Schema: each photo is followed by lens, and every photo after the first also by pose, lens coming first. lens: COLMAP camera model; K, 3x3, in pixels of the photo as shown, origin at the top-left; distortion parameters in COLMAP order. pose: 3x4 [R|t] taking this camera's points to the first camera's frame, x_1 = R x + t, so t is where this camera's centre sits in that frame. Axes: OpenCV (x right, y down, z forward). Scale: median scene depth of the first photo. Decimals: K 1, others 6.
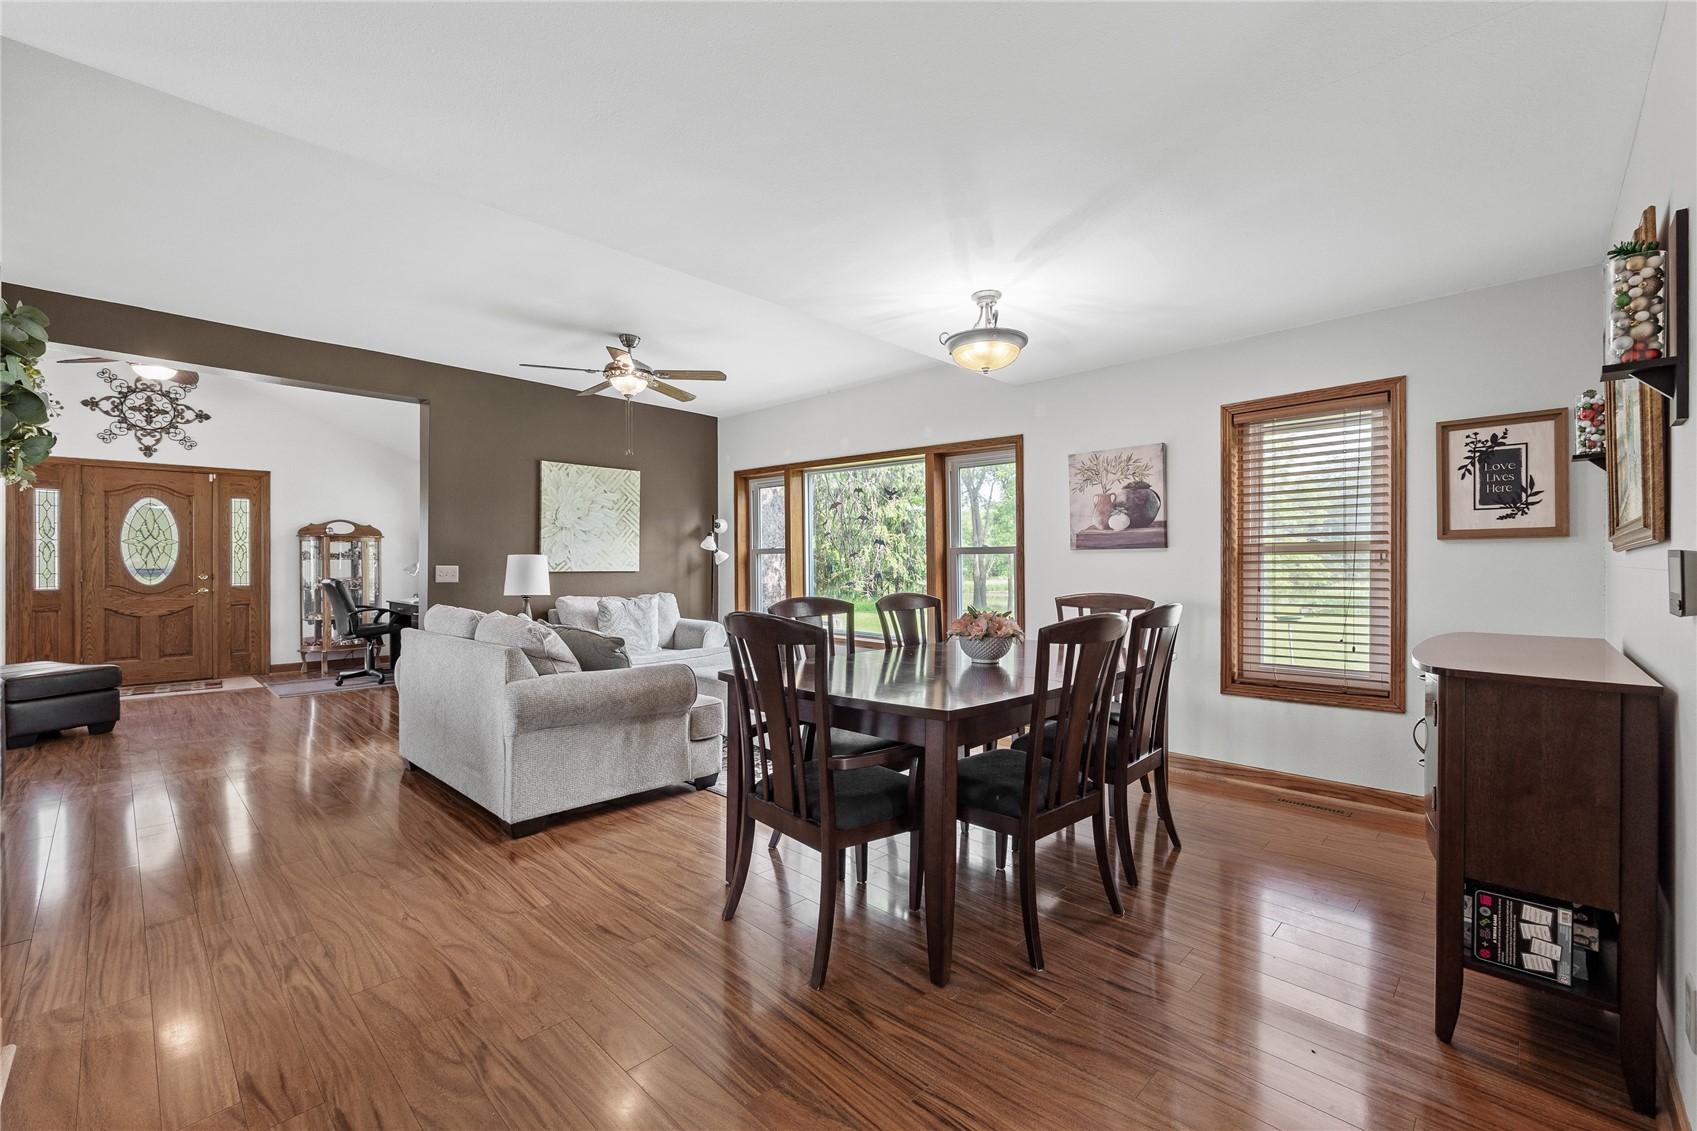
lens RADIAL K [[722.2, 0, 848.5], [0, 722.2, 565.5], [0, 0, 1]] dist [-0.010352, 0.000119]
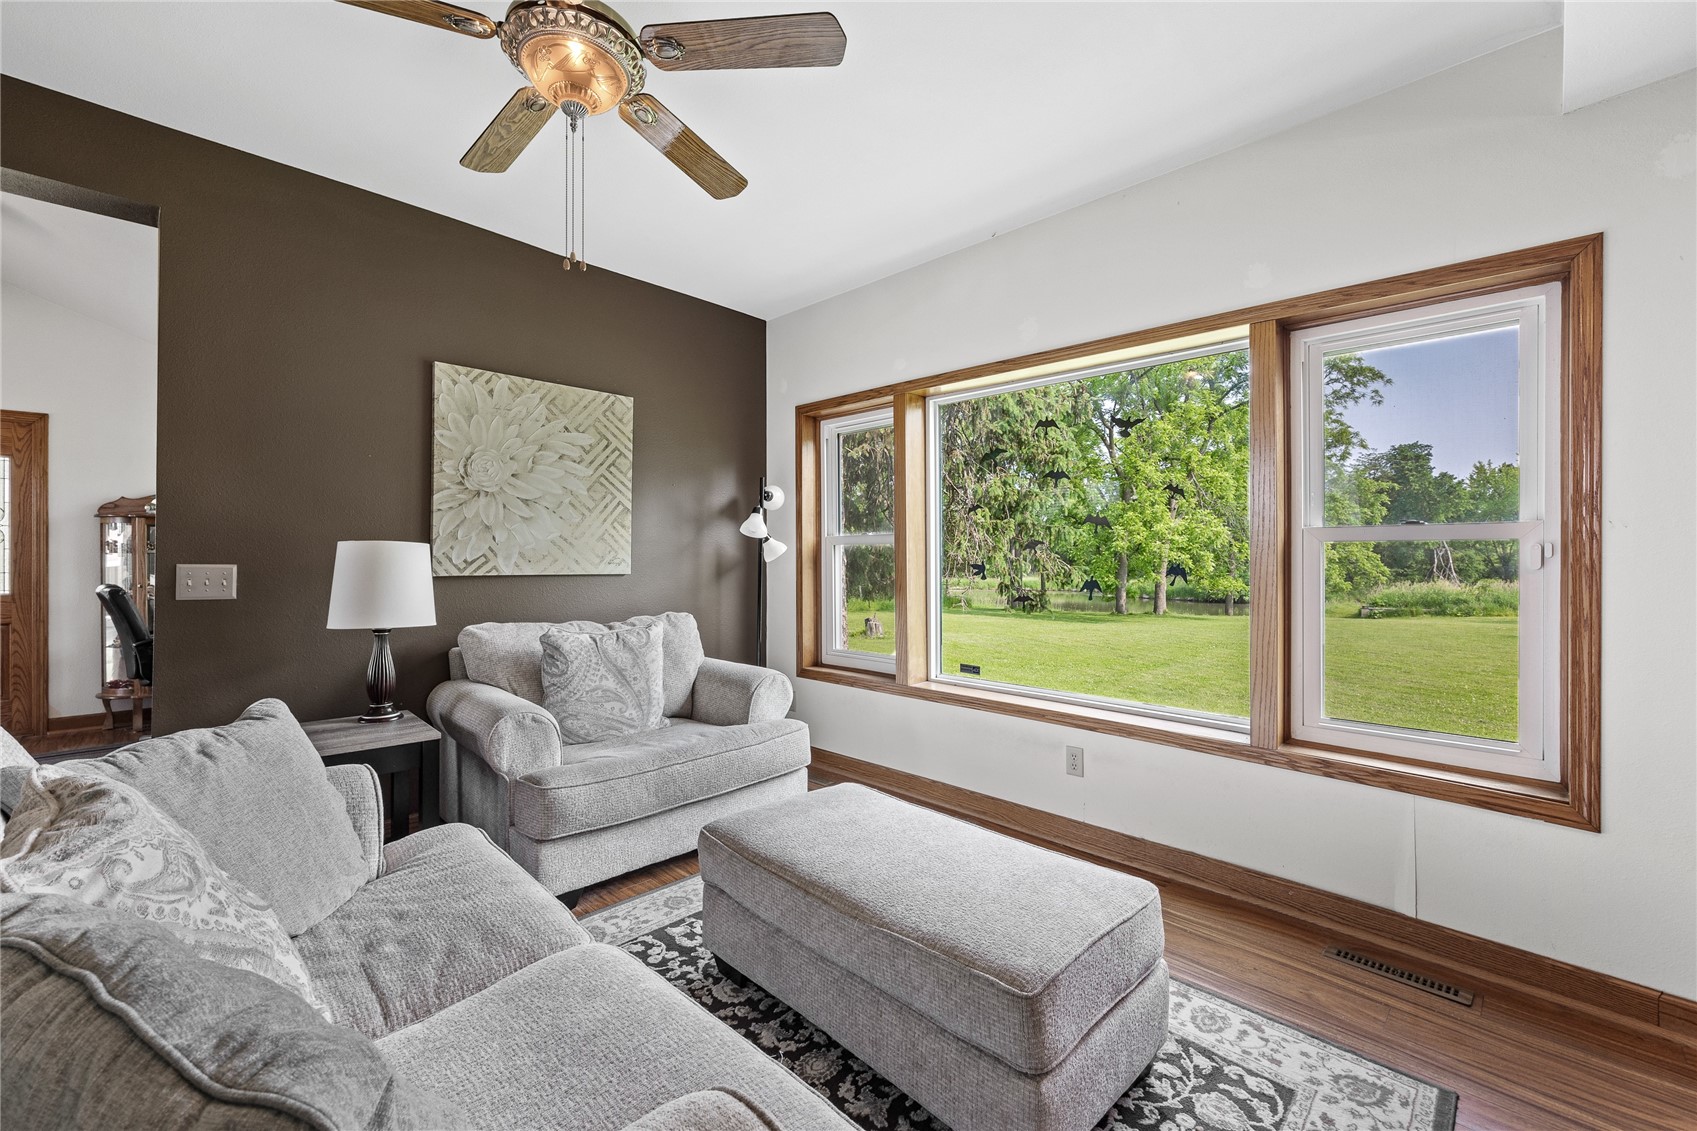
lens RADIAL K [[702.8, 0, 850.9], [0, 702.8, 562.8], [0, 0, 1]] dist [0.004226, 0.000234]
pose [[0.999777, 0.001009, -0.021071, -0.104315], [-0.000964, 0.999997, 0.002172, -0.002534], [0.021073, -0.002151, 0.999776, 0.442481]]
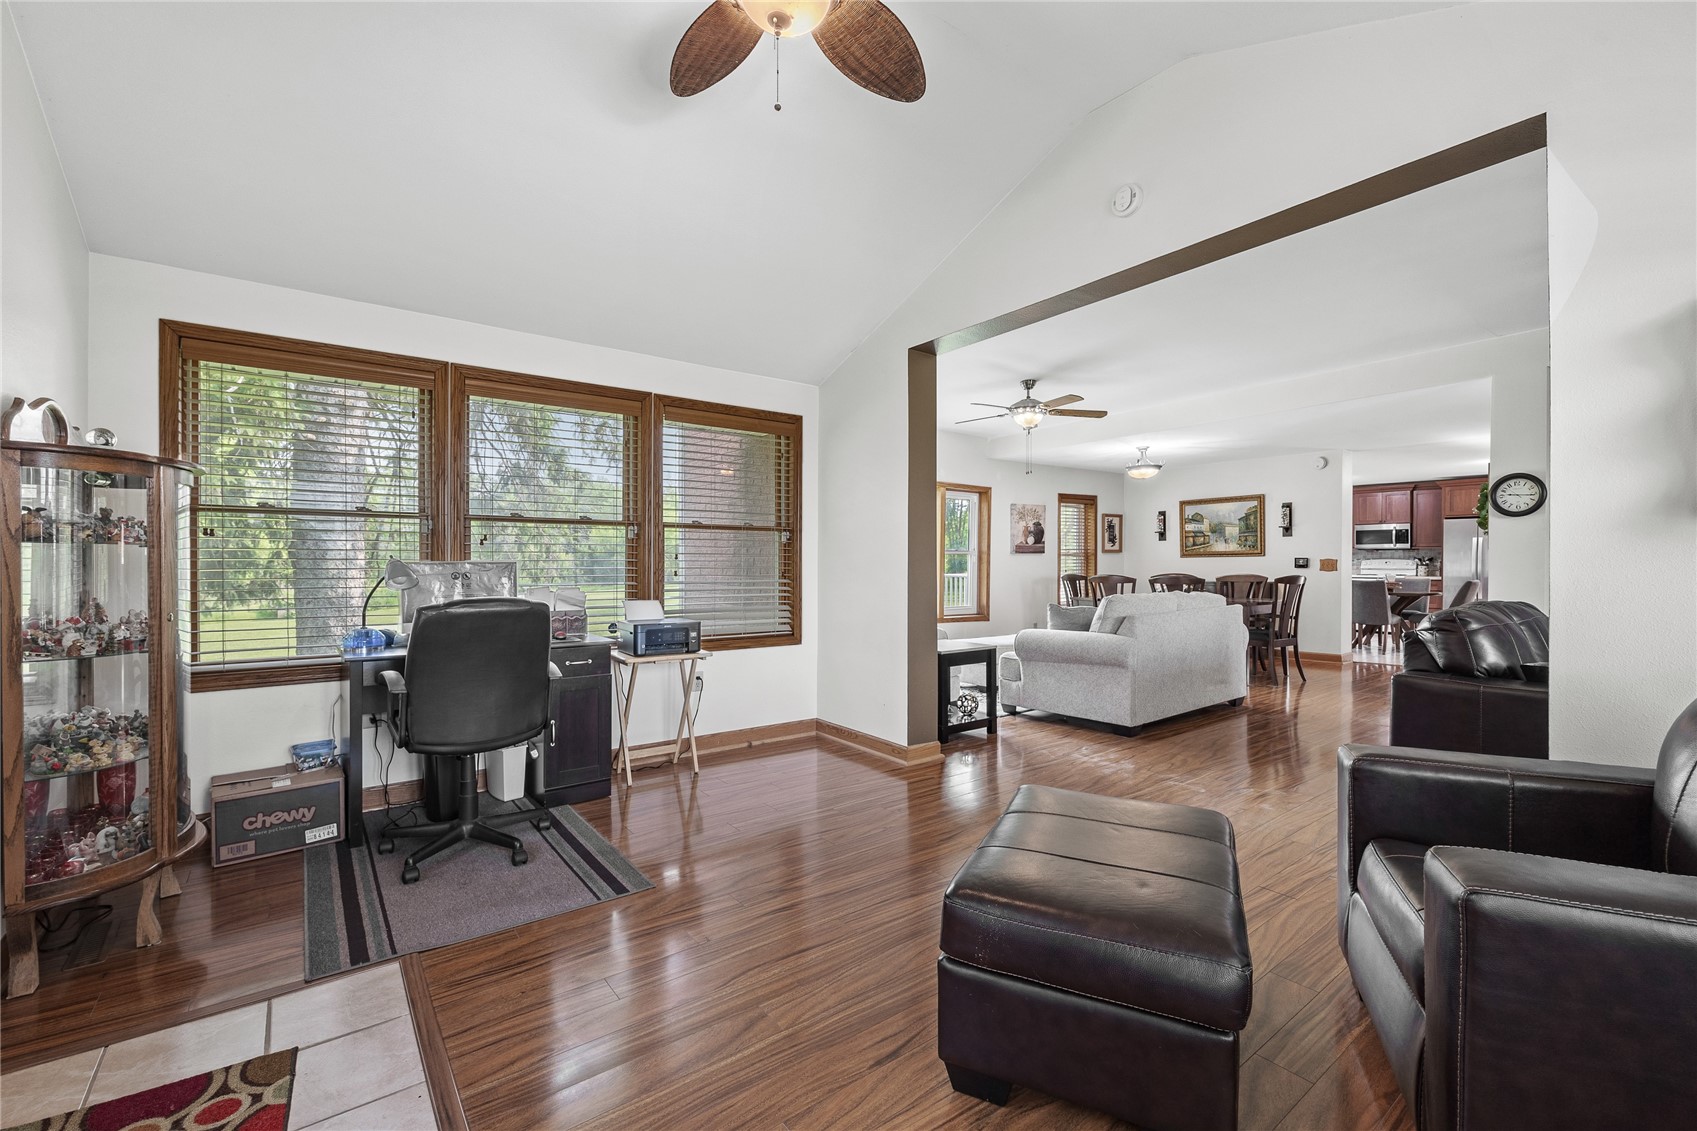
lens RADIAL K [[722.2, 0, 848.5], [0, 722.2, 565.5], [0, 0, 1]] dist [-0.010352, 0.000119]
pose [[0.147378, -0.005569, 0.989065, -1.116885], [0.003709, 0.999980, 0.005078, -0.001014], [-0.989073, 0.002920, 0.147395, 0.781382]]
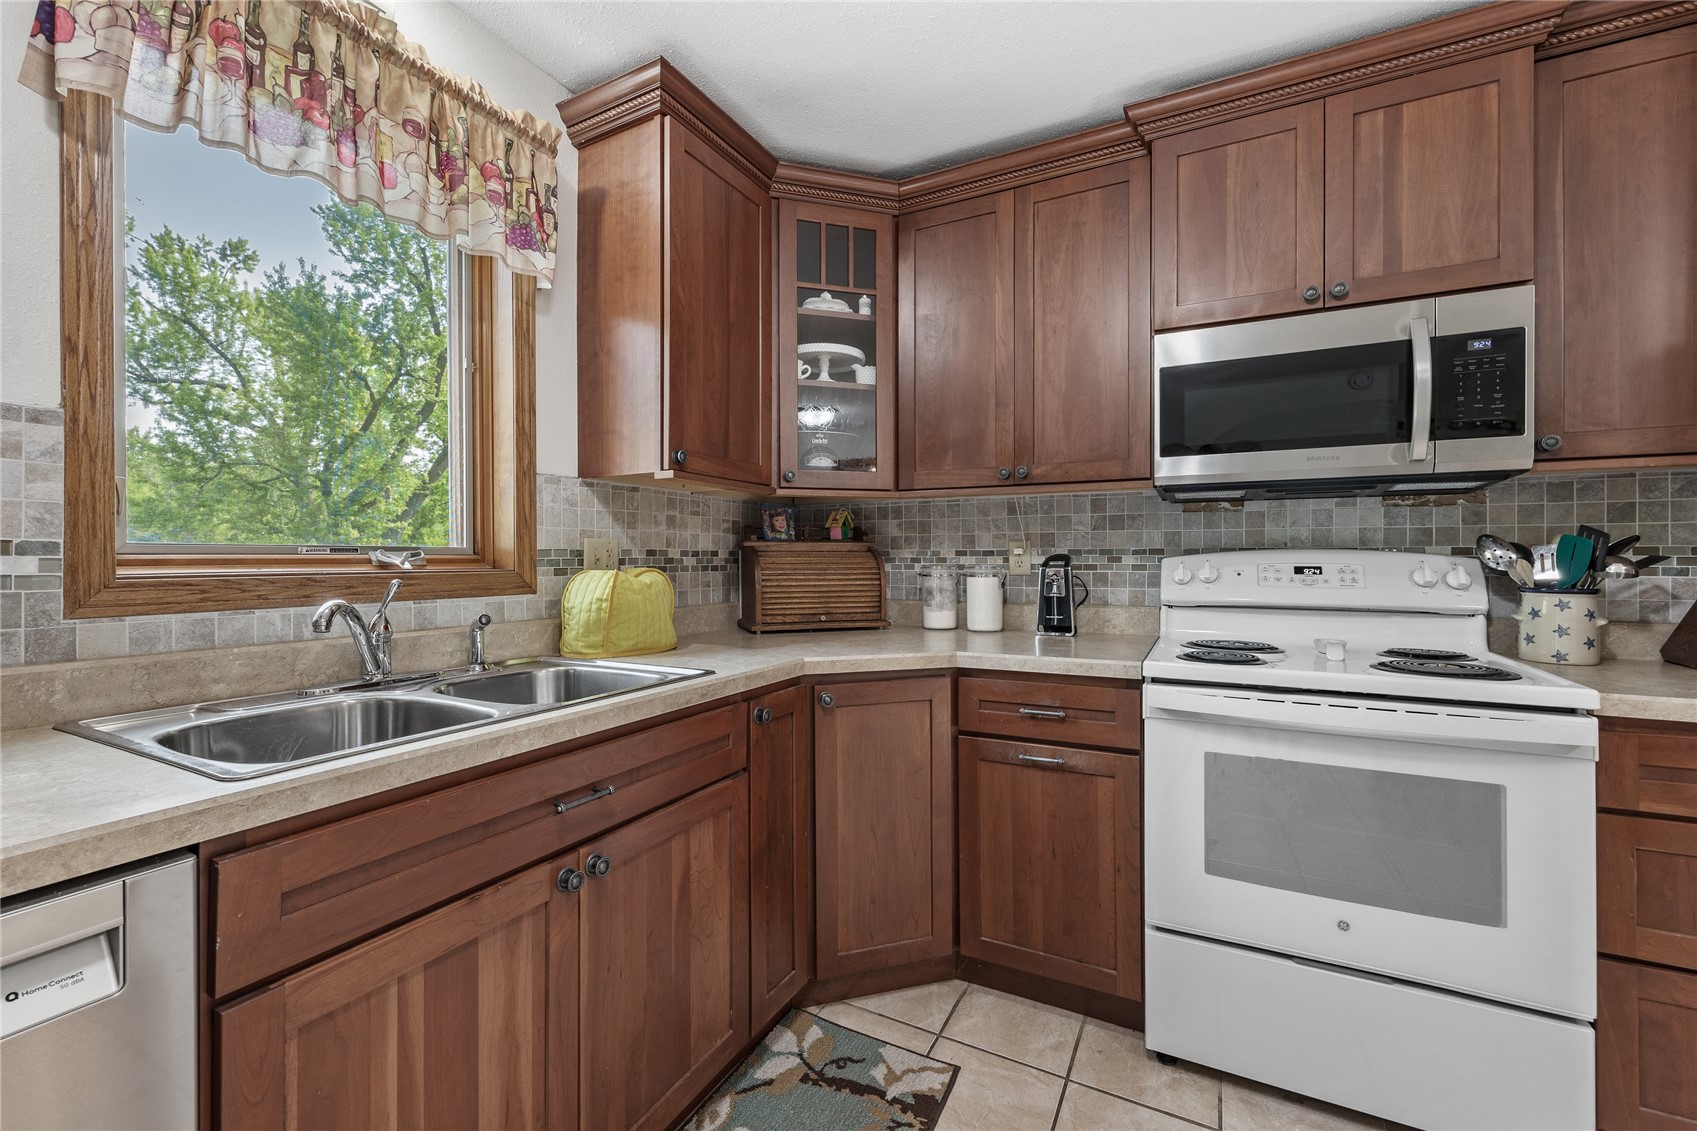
lens RADIAL K [[700.5, 0, 843.9], [0, 700.5, 558.2], [0, 0, 1]] dist [-0.001678, -0.000276]
pose [[-0.291001, 0.002447, 0.956720, 0.622363], [0.002716, 0.999995, -0.001732, 0.001489], [-0.956719, 0.002094, -0.291006, -0.005975]]
